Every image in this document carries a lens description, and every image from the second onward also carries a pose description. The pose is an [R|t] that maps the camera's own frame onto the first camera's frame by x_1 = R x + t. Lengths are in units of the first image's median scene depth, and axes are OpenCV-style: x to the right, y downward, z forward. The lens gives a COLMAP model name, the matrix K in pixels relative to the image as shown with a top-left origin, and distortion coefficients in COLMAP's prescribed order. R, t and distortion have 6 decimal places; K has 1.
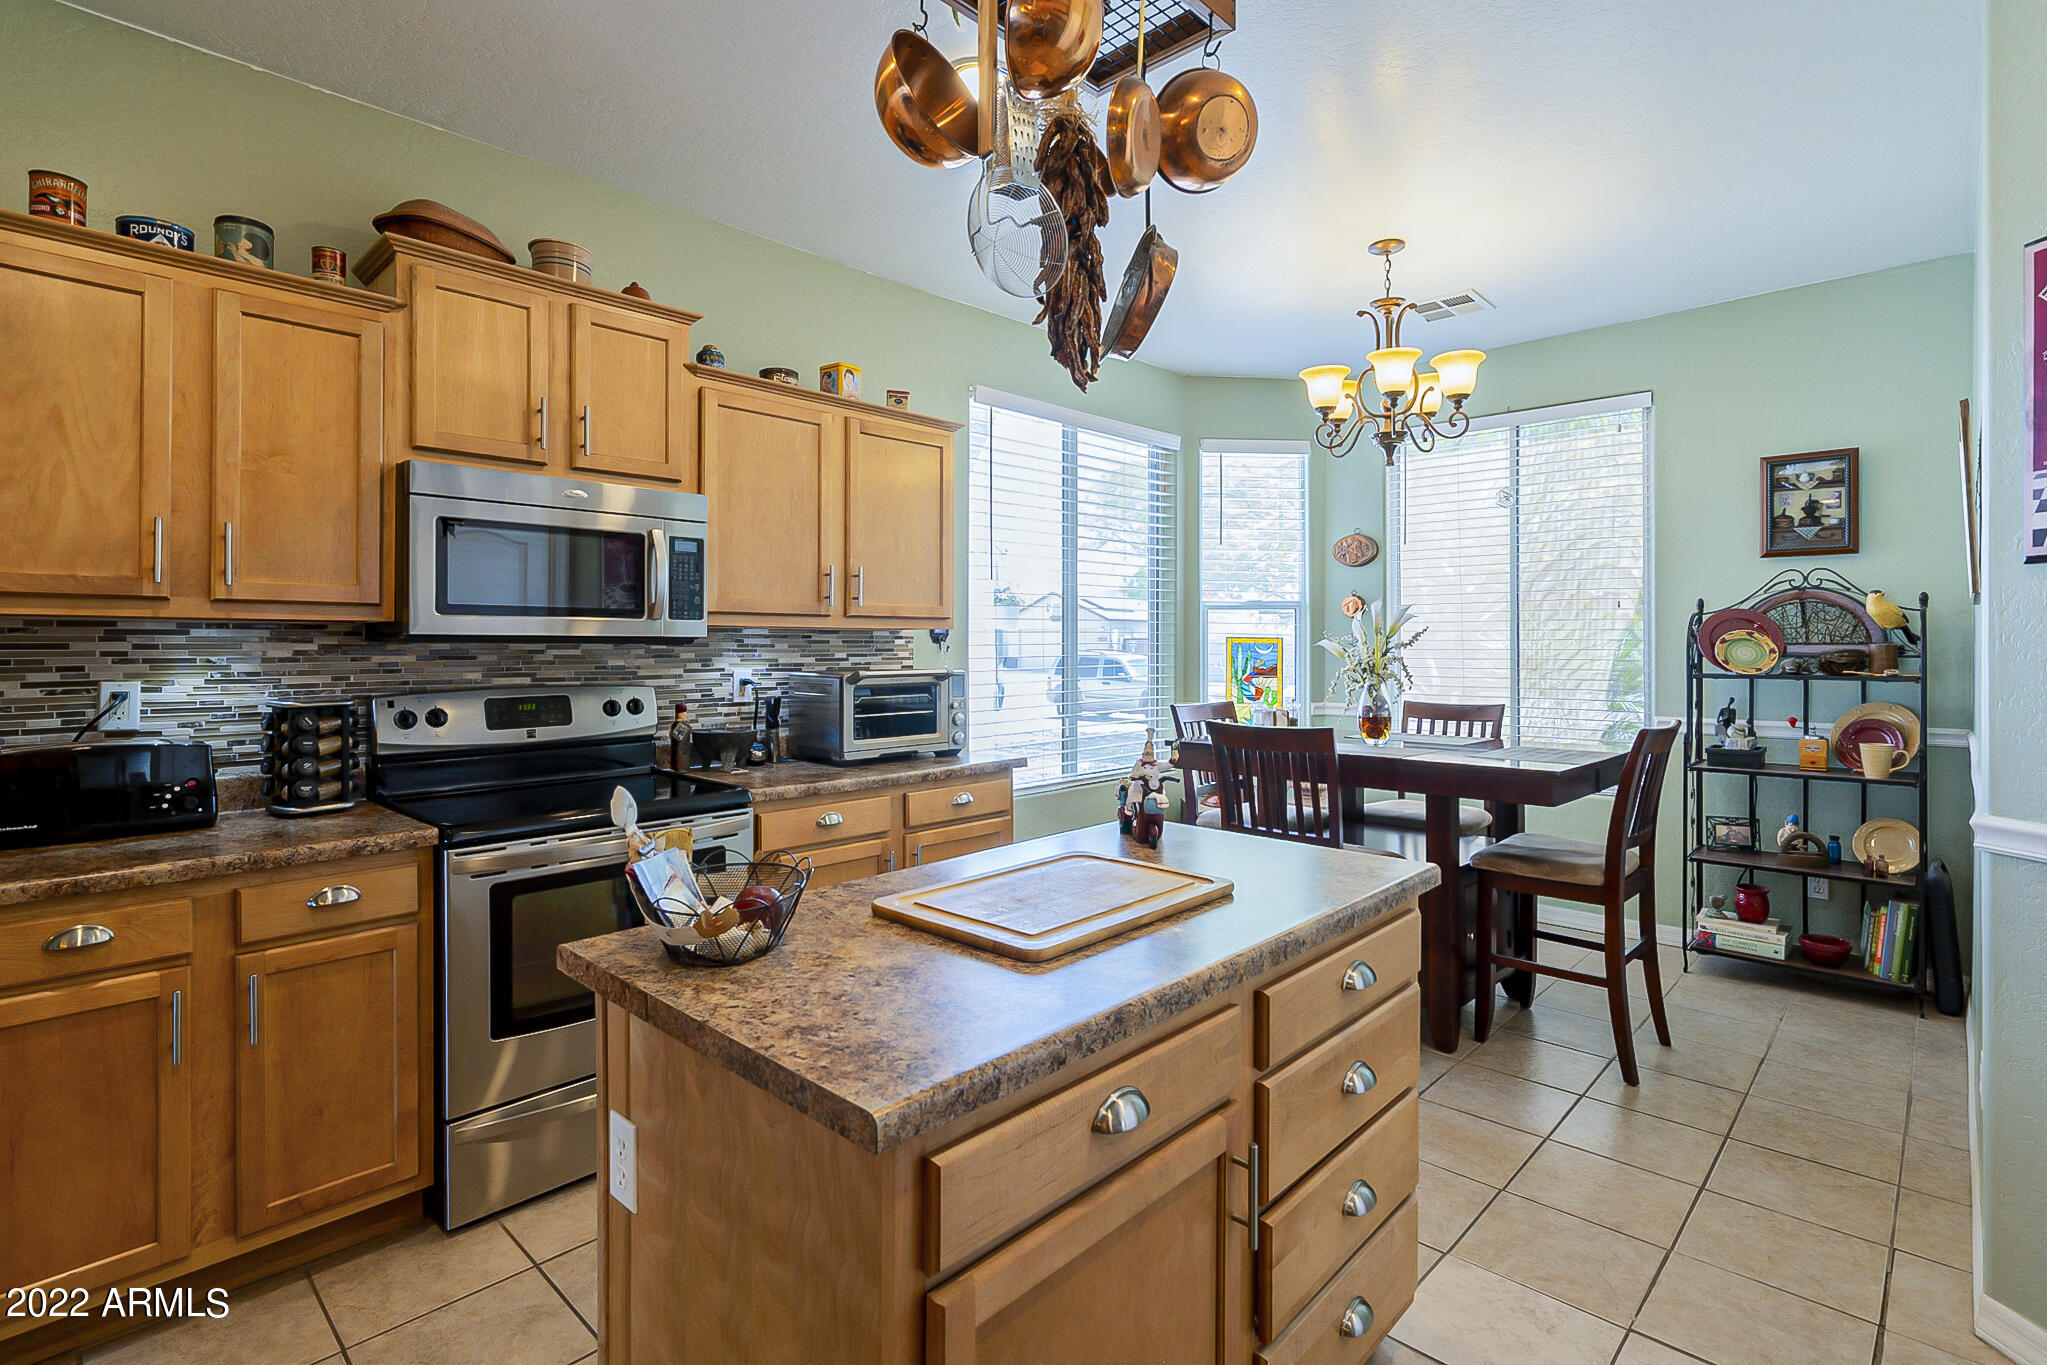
lens RADIAL K [[975.4, 0, 1012.8], [0, 975.4, 642.0], [0, 0, 1]] dist [0.001127, -0.000044]
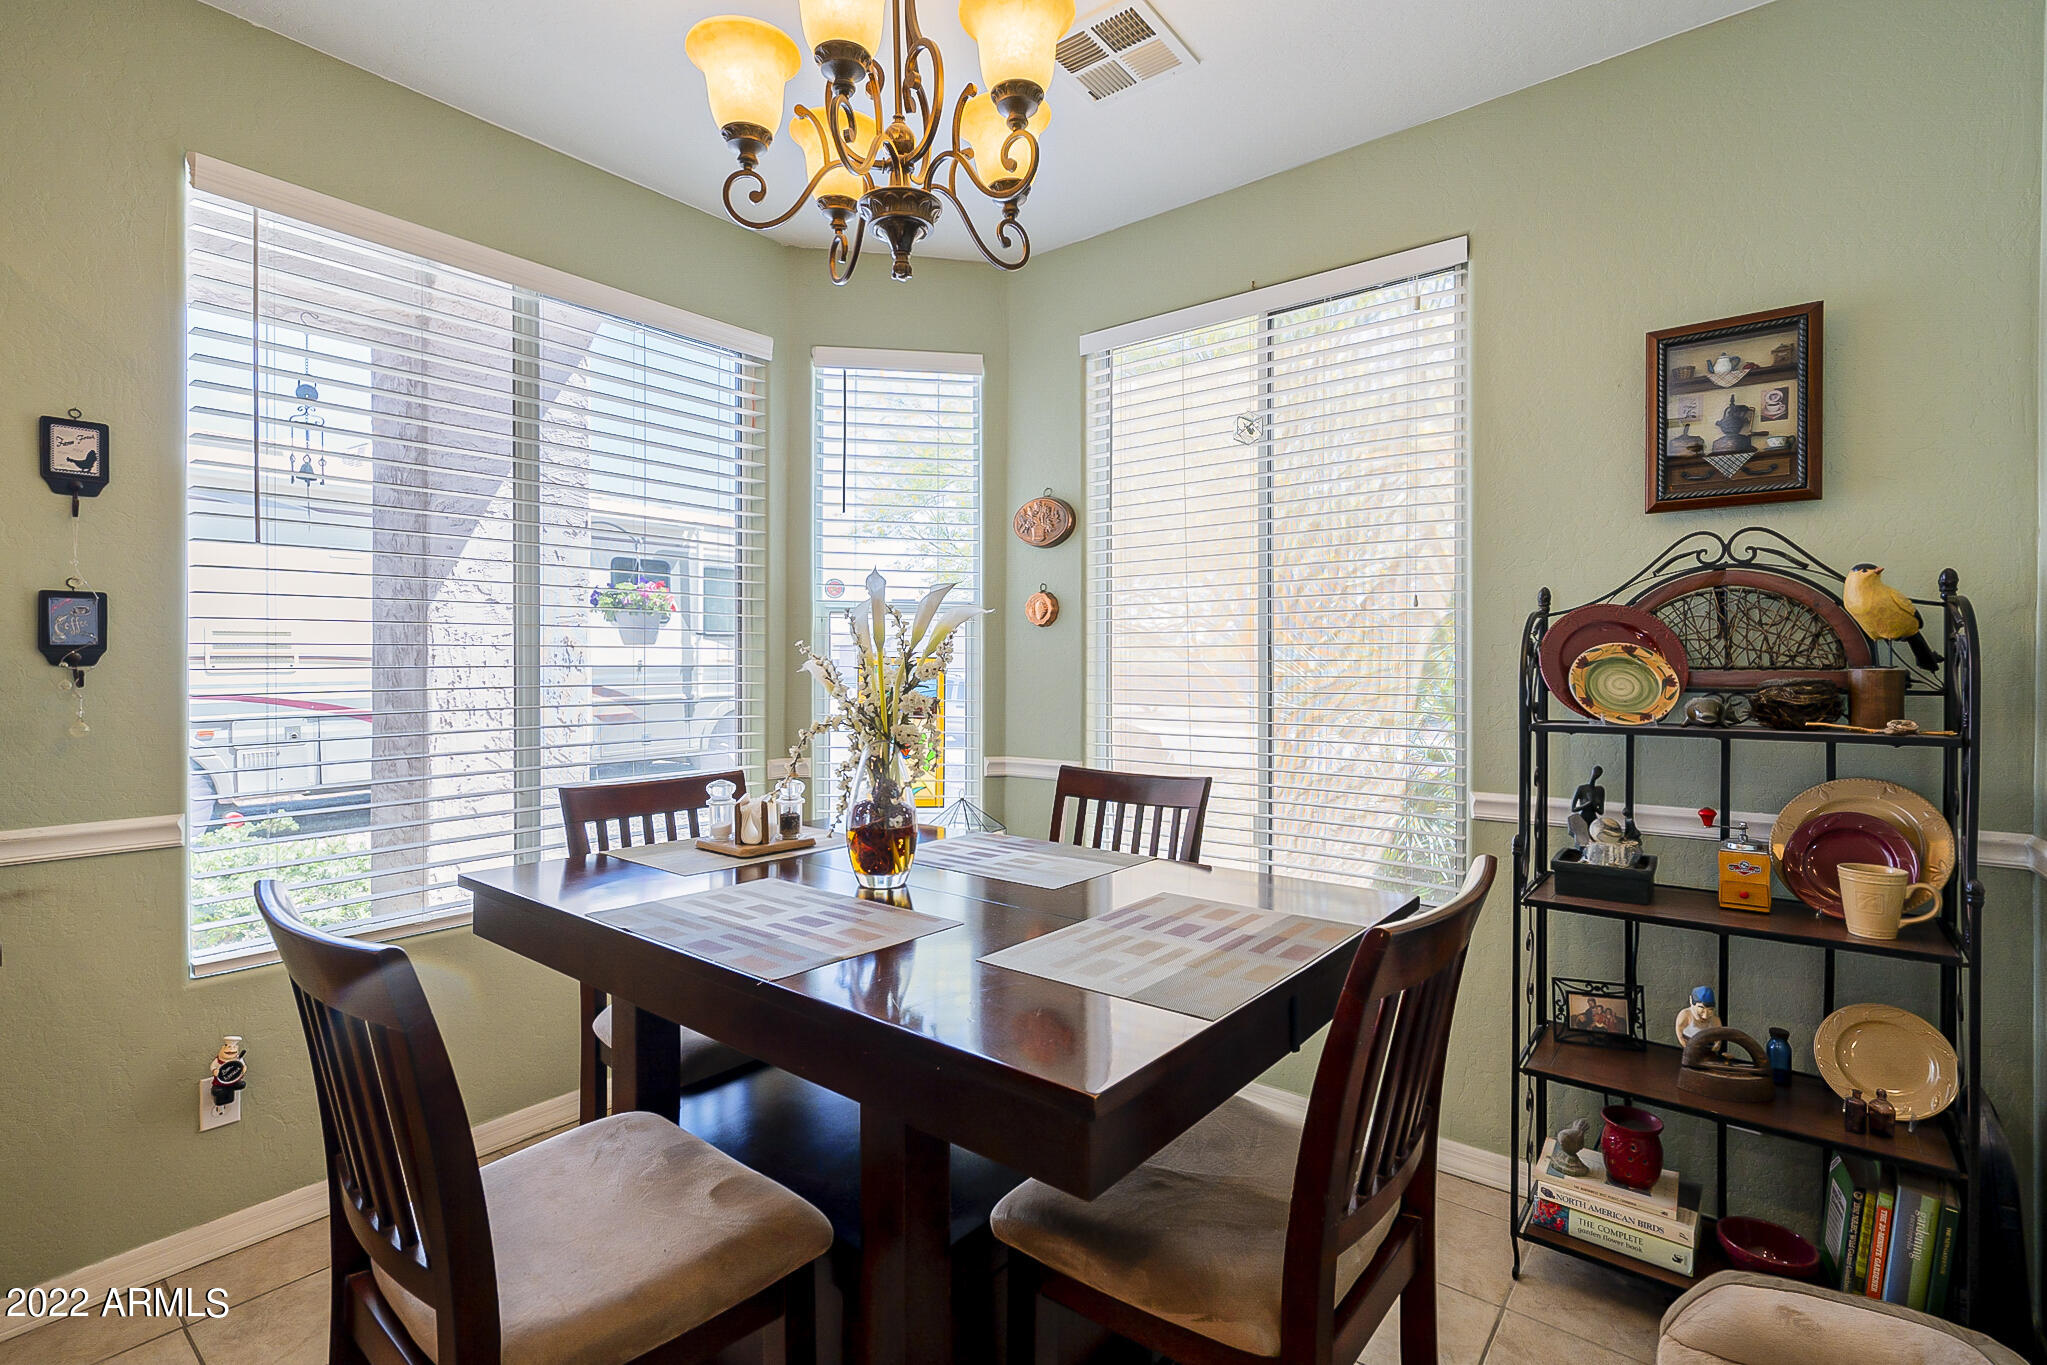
lens RADIAL K [[937.2, 0, 1019.5], [0, 937.2, 666.8], [0, 0, 1]] dist [-0.000088, 0.000309]
pose [[0.995163, 0.001012, 0.098229, 0.368749], [-0.001424, 0.999990, 0.004132, -0.000591], [-0.098224, -0.004252, 0.995155, 0.517808]]
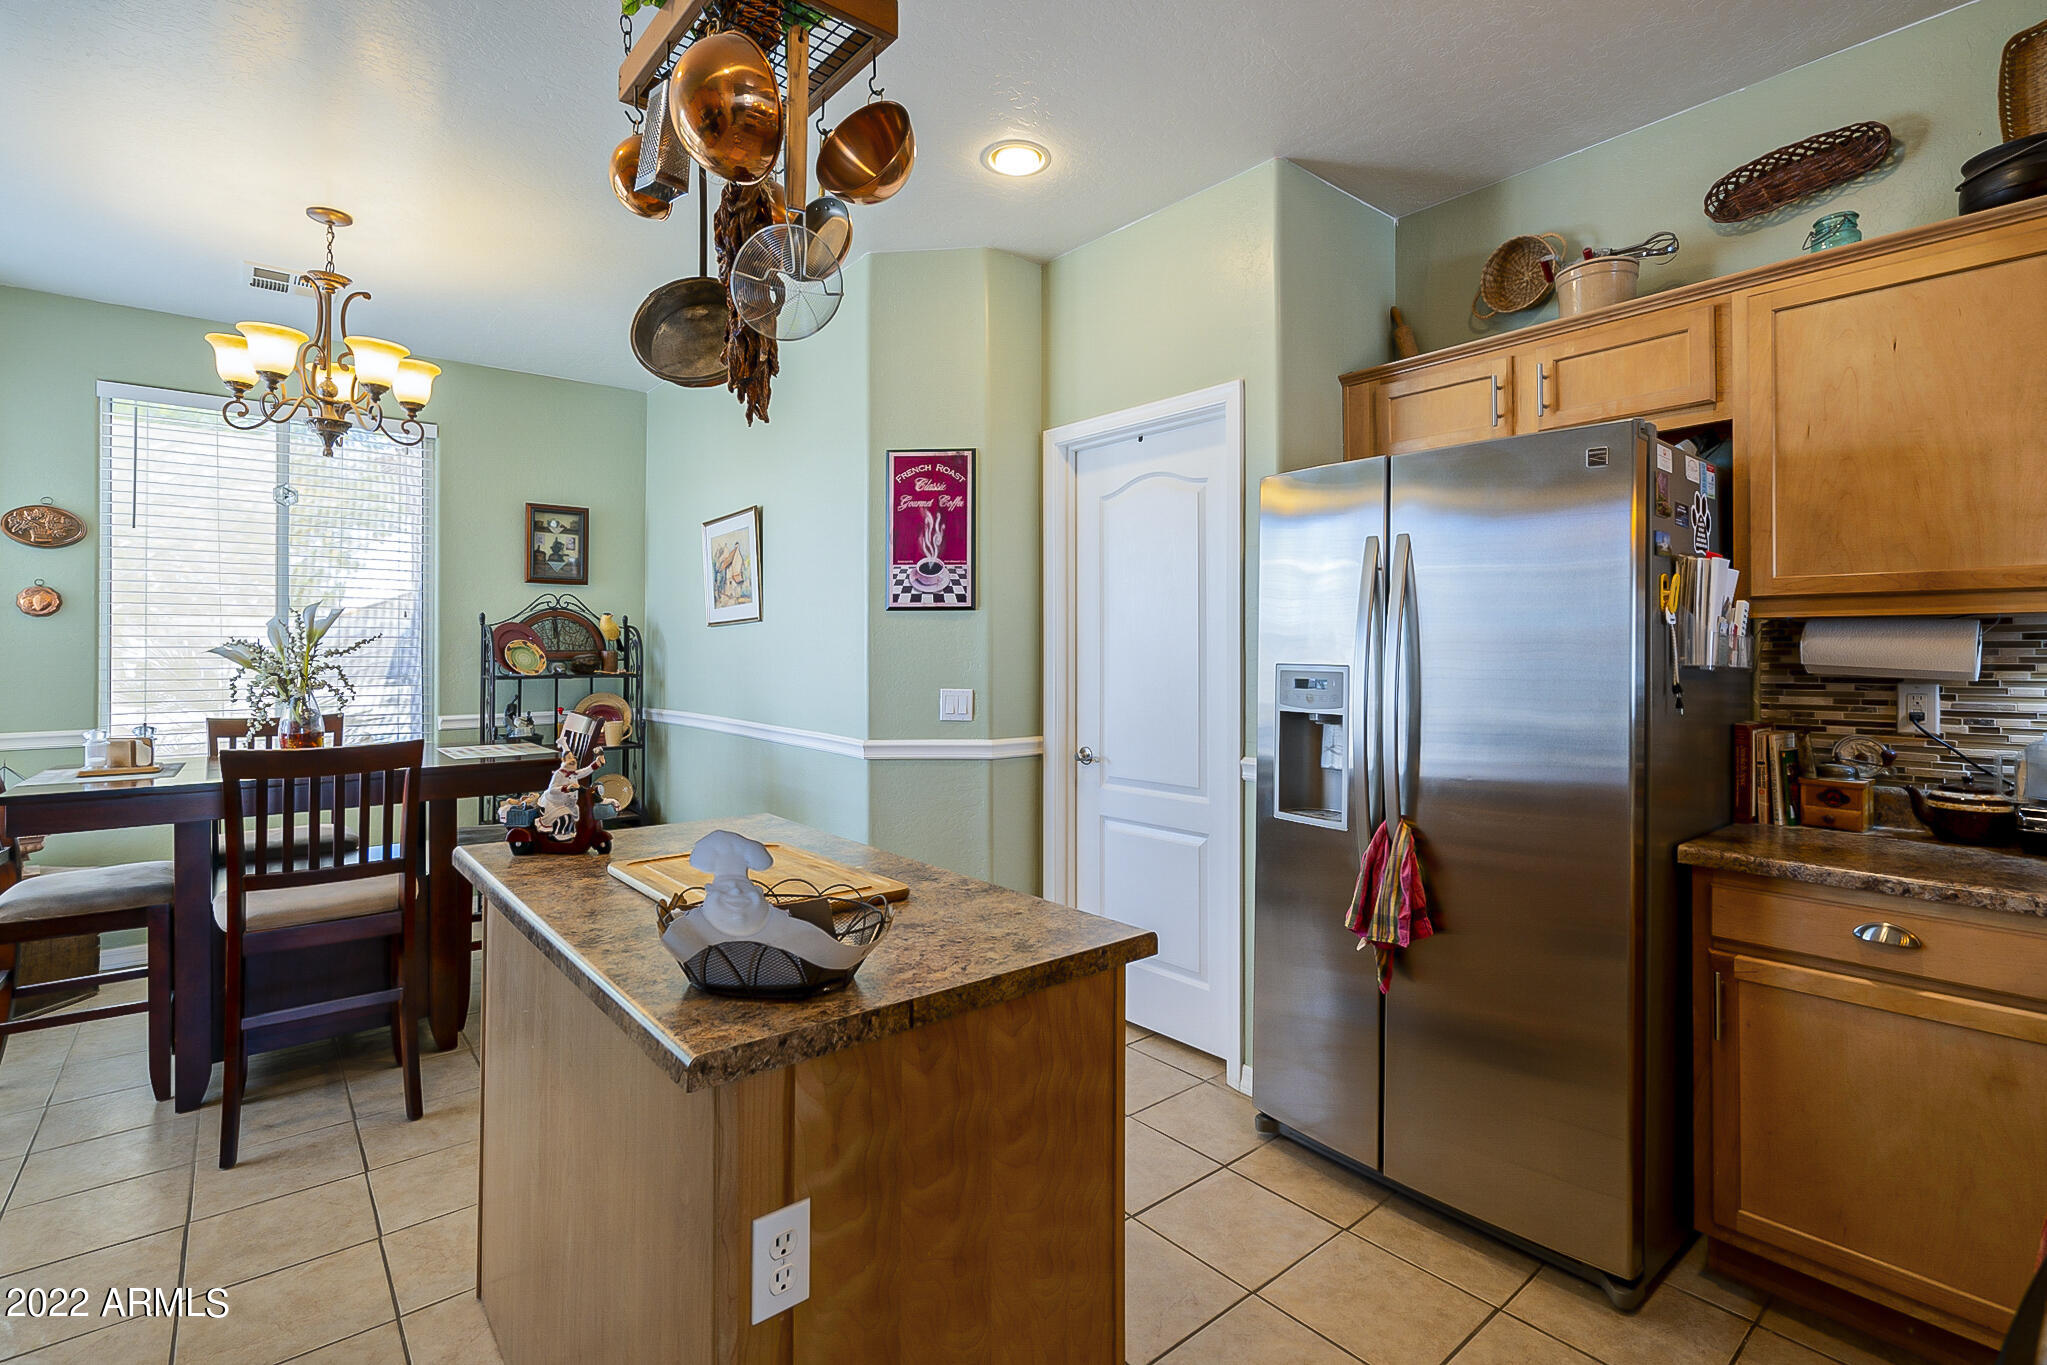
lens RADIAL K [[954.3, 0, 1033.3], [0, 954.3, 646.9], [0, 0, 1]] dist [-0.000772, -0.000129]
pose [[0.102891, 0.003722, 0.994686, -0.397927], [-0.000728, 0.999993, -0.003666, 0.000694], [-0.994692, -0.000347, 0.102893, 0.230812]]
